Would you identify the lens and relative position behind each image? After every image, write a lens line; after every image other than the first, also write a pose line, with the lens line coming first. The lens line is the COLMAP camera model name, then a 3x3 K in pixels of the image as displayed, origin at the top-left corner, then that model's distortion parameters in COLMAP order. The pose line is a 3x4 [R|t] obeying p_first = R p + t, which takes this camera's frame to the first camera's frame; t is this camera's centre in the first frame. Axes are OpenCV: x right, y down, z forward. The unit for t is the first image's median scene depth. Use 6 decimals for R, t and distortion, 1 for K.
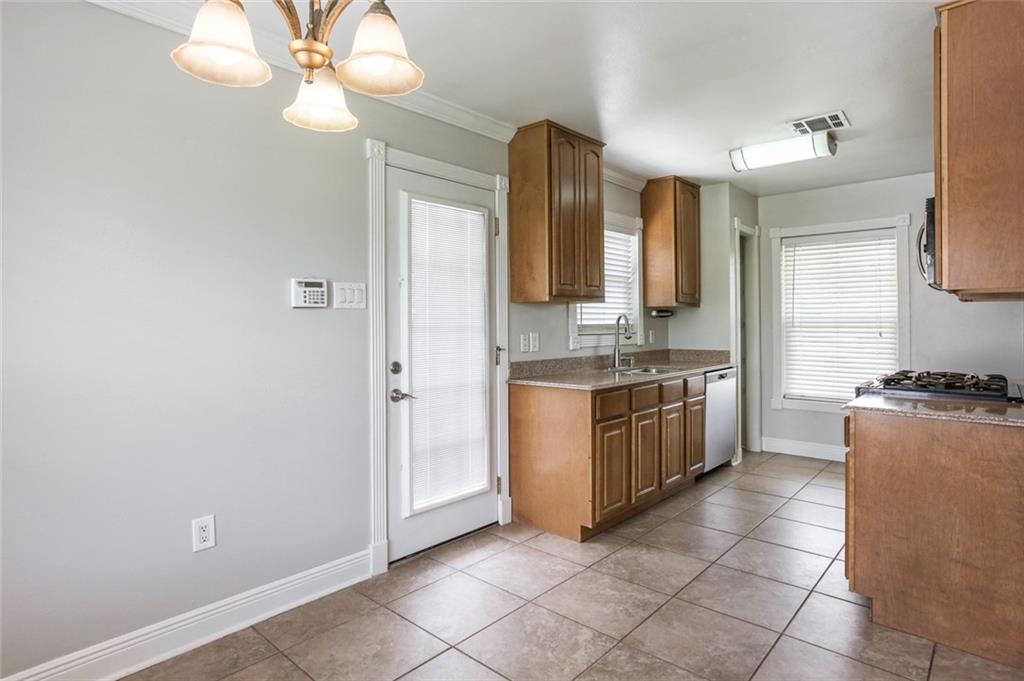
lens RADIAL K [[547.2, 0, 505.6], [0, 547.2, 322.8], [0, 0, 1]] dist [-0.051057, 0.022584]
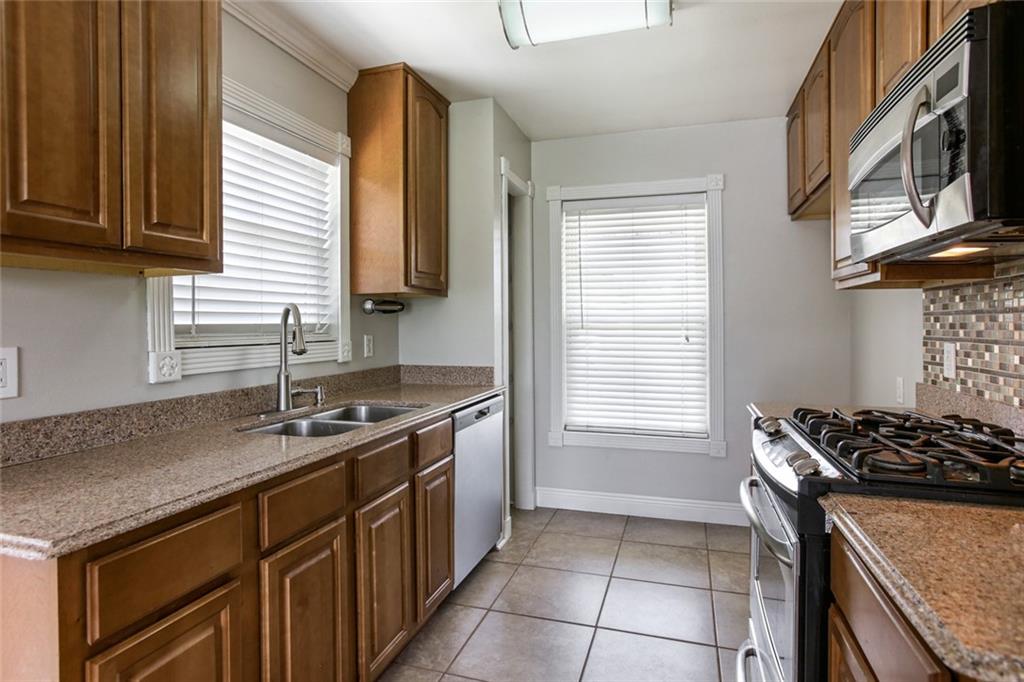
lens RADIAL K [[547.2, 0, 505.6], [0, 547.2, 323.3], [0, 0, 1]] dist [-0.051057, 0.022584]
pose [[0.910542, 0.000971, 0.413416, 0.191008], [-0.000837, 1.000000, -0.000506, 0.001673], [-0.413416, 0.000114, 0.910542, 0.484736]]
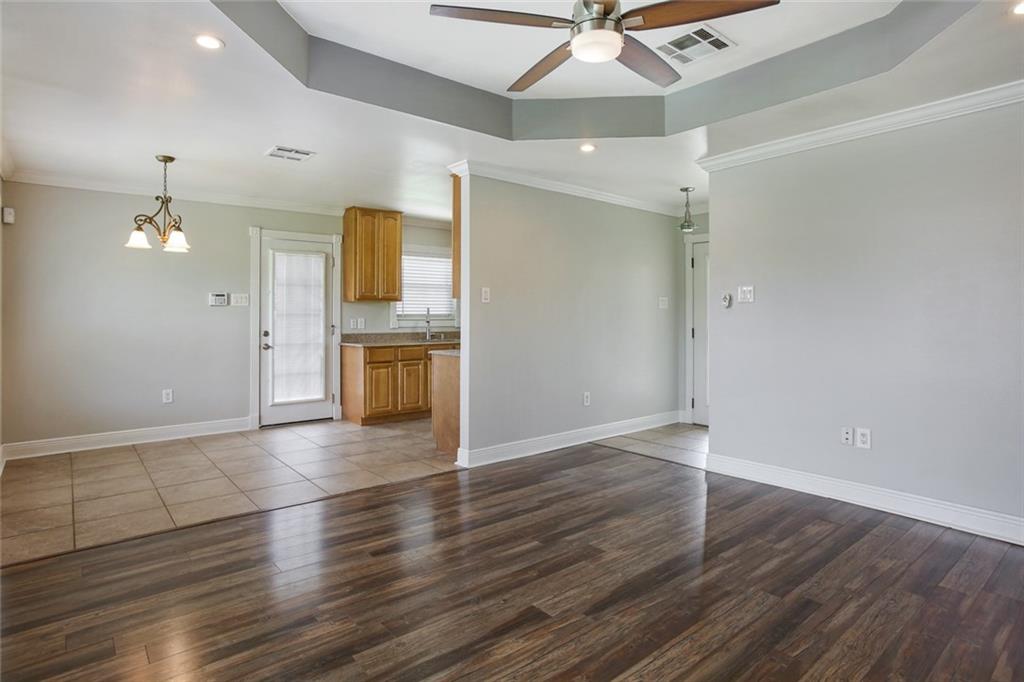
lens RADIAL K [[551.0, 0, 508.1], [0, 551.0, 308.4], [0, 0, 1]] dist [-0.054404, 0.027862]
pose [[0.990155, 0.002771, -0.139948, 0.712689], [-0.004441, 0.999923, -0.011616, 0.003593], [0.139905, 0.012123, 0.990091, -0.669644]]
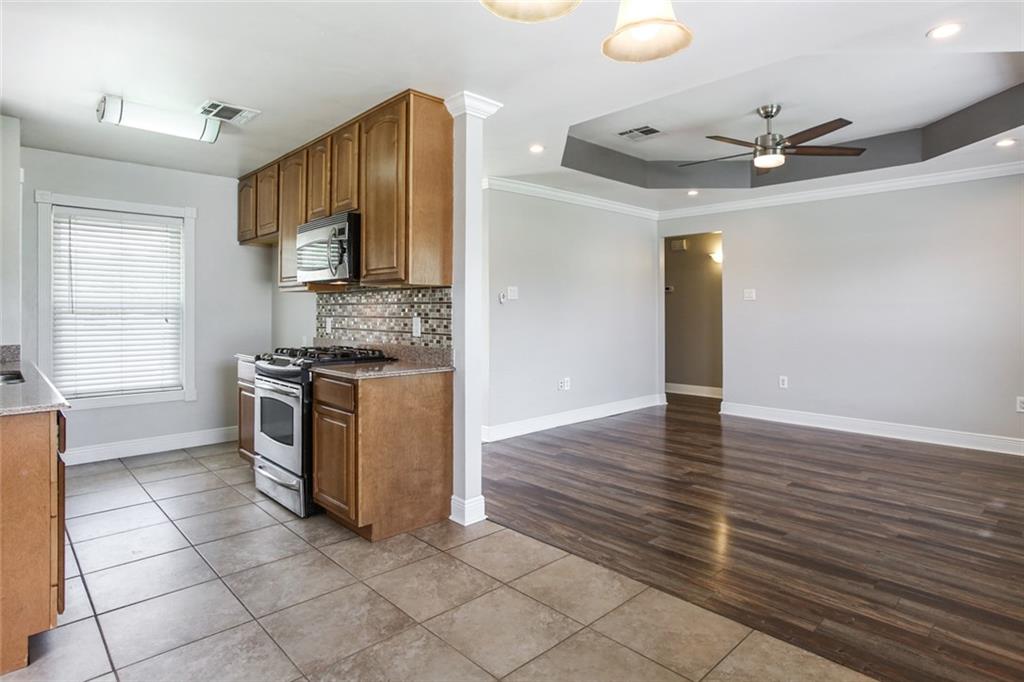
lens RADIAL K [[559.1, 0, 505.5], [0, 559.1, 308.1], [0, 0, 1]] dist [-0.046505, 0.023377]
pose [[0.070003, 0.005438, 0.997532, -0.334374], [-0.000531, 0.999985, -0.005414, 0.004974], [-0.997547, -0.000151, 0.070005, 0.323374]]
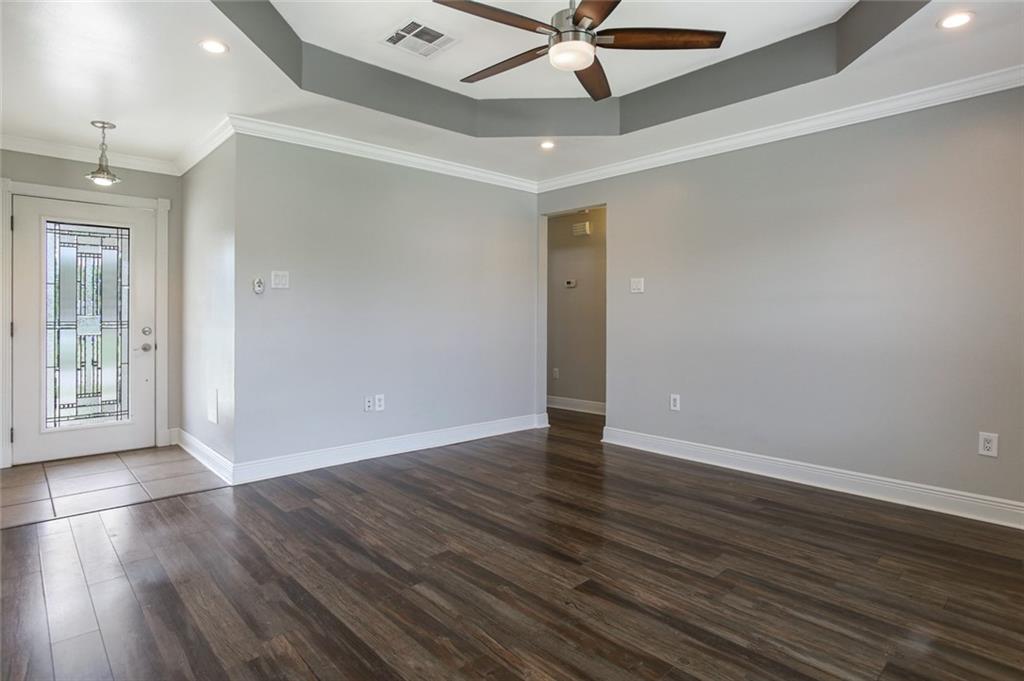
lens RADIAL K [[547.2, 0, 505.6], [0, 547.2, 322.8], [0, 0, 1]] dist [-0.051057, 0.022584]
pose [[0.082410, -0.006914, 0.996575, 0.097609], [-0.001334, 0.999974, 0.007048, 0.030371], [-0.996598, -0.001910, 0.082398, -0.073058]]
